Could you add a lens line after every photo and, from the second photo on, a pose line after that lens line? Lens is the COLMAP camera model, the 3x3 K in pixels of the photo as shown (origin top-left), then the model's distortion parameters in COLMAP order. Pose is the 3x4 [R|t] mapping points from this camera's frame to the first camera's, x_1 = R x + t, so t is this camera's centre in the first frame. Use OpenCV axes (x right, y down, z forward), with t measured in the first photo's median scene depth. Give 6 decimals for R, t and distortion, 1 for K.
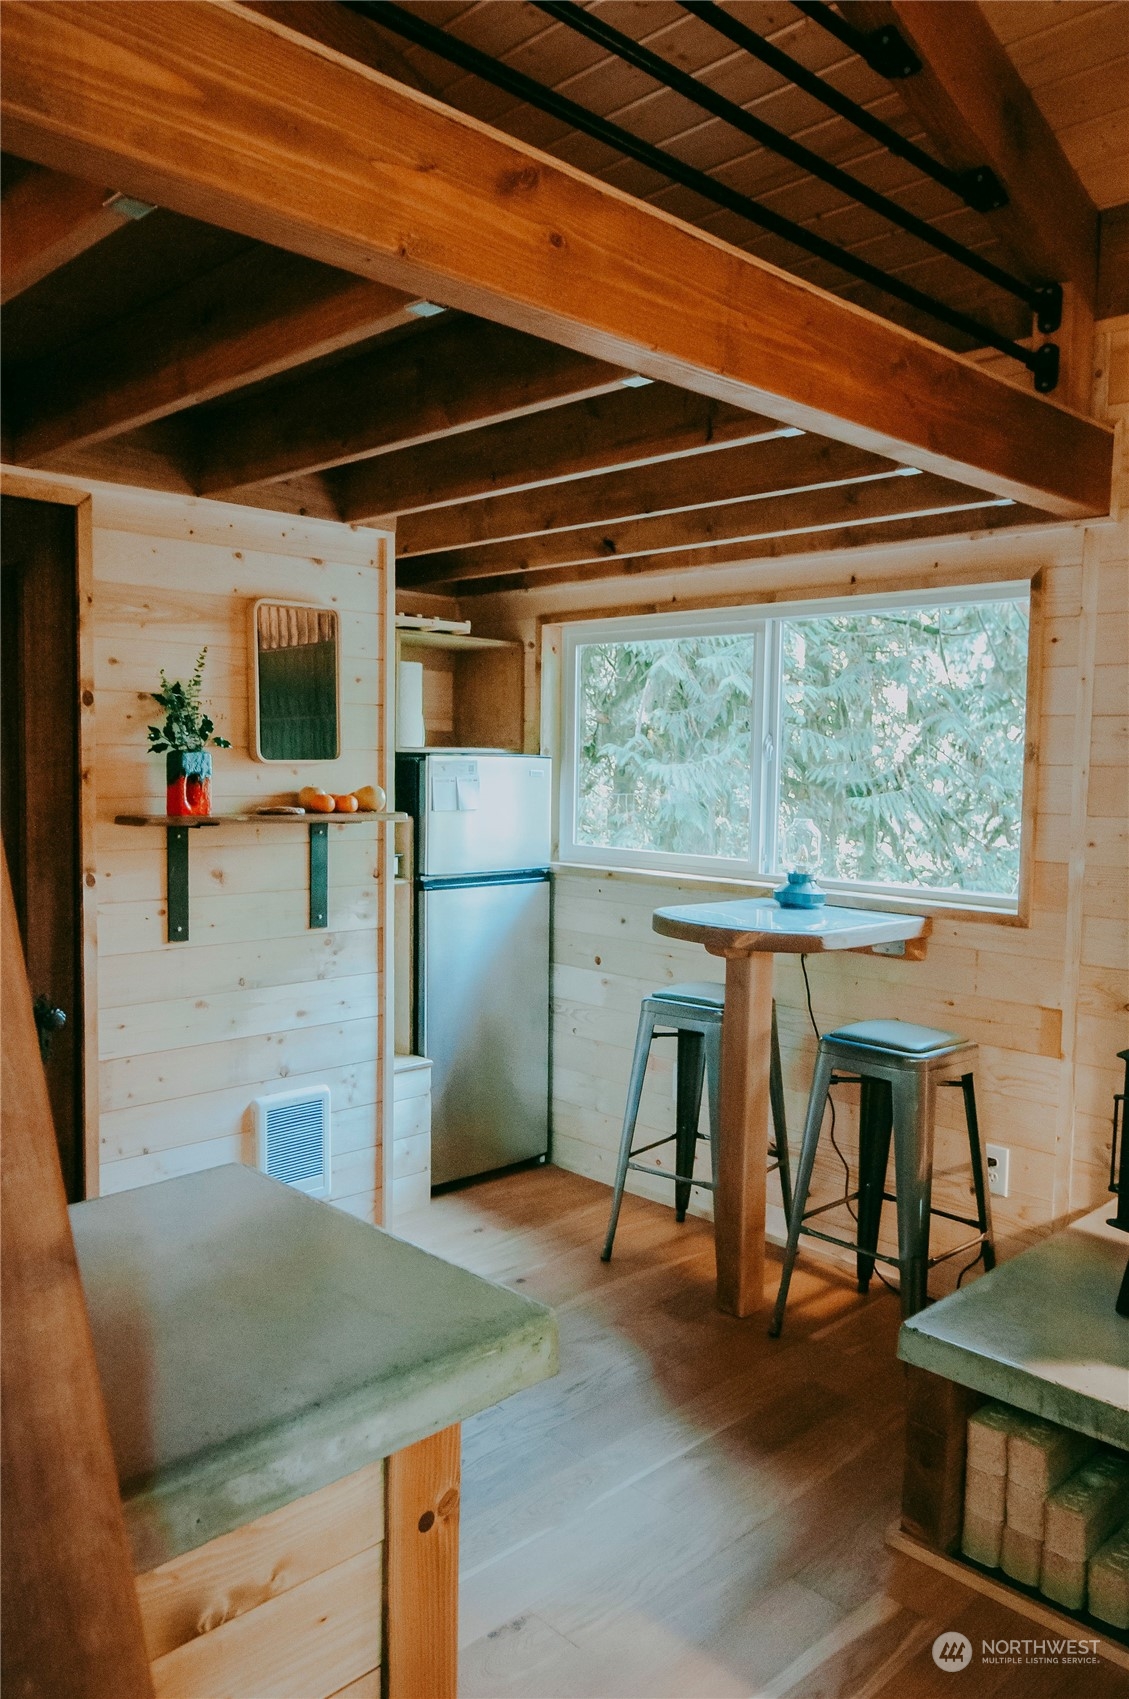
lens RADIAL K [[1227.3, 0, 565.7], [0, 1227.3, 847.2], [0, 0, 1]] dist [0.007224, 0.000983]
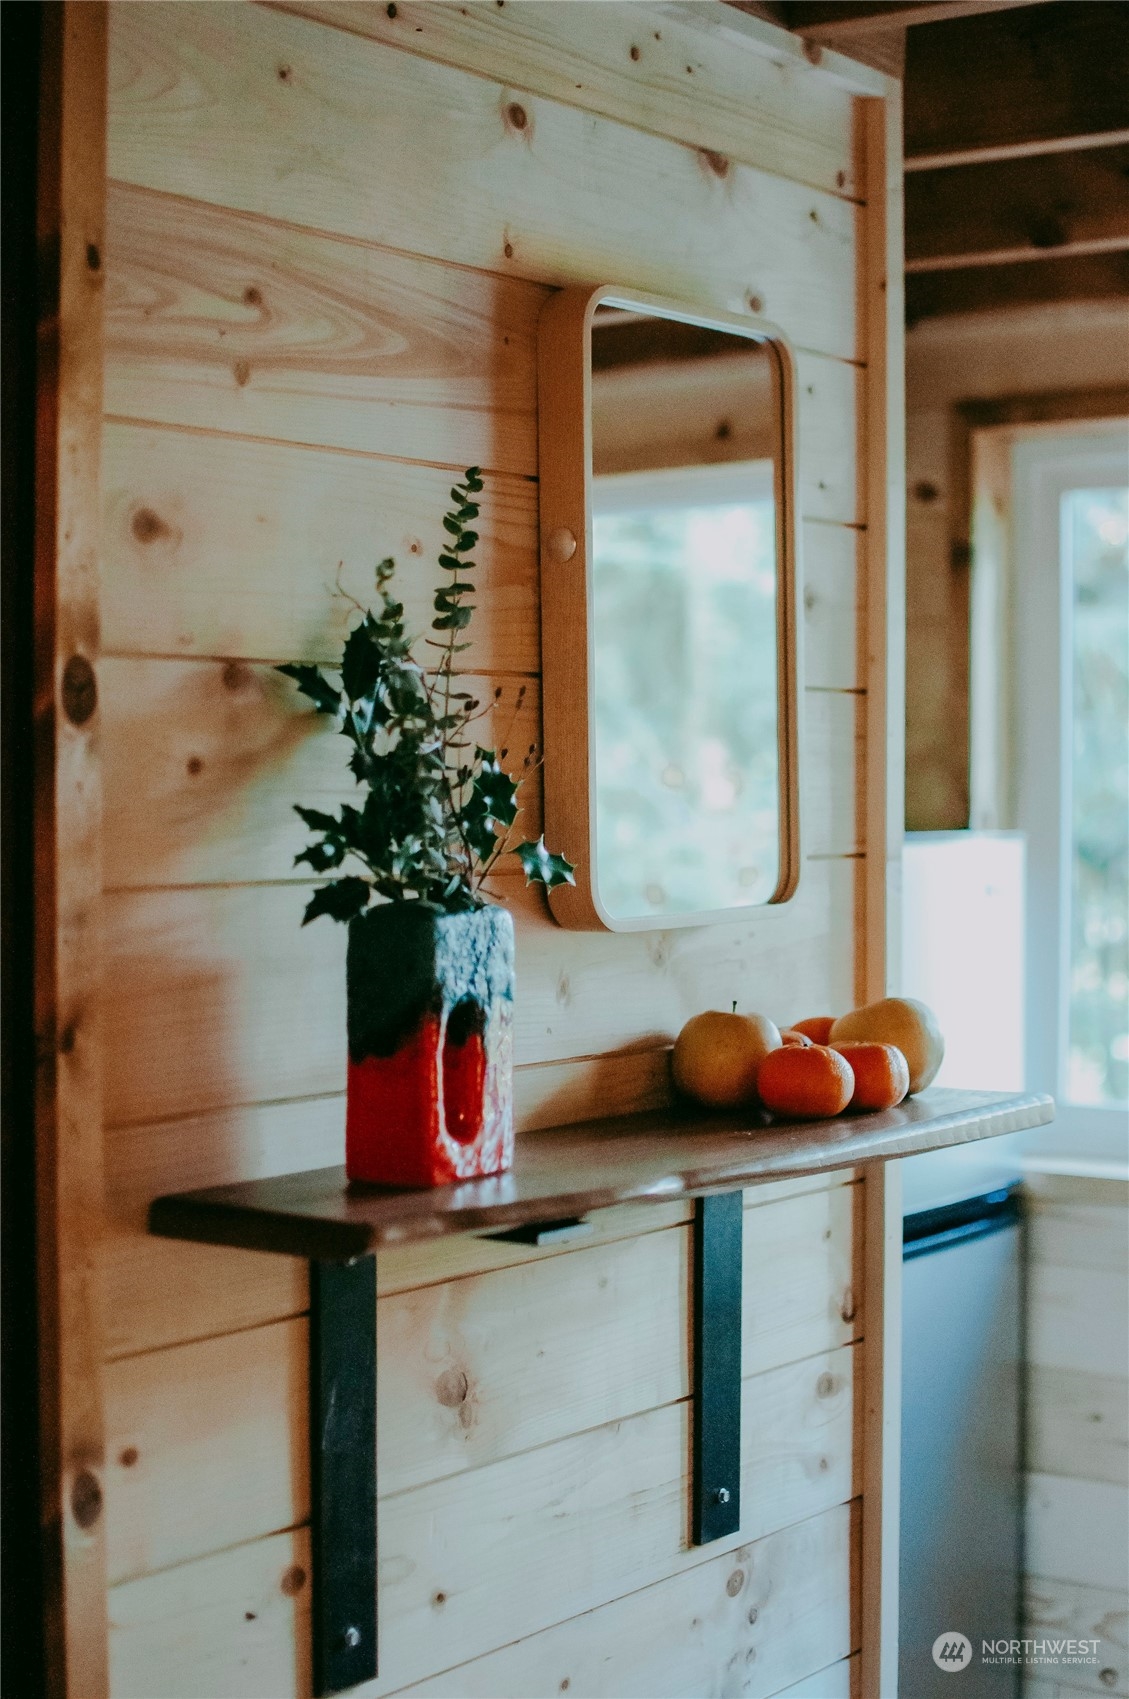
lens RADIAL K [[2732.0, 0, 563.7], [0, 2732.0, 848.0], [0, 0, 1]] dist [-0.193522, 0.000000]
pose [[0.988226, -0.016884, 0.152066, -0.350466], [0.023174, 0.998943, -0.039685, -0.066127], [-0.151235, 0.042741, 0.987573, 0.466172]]
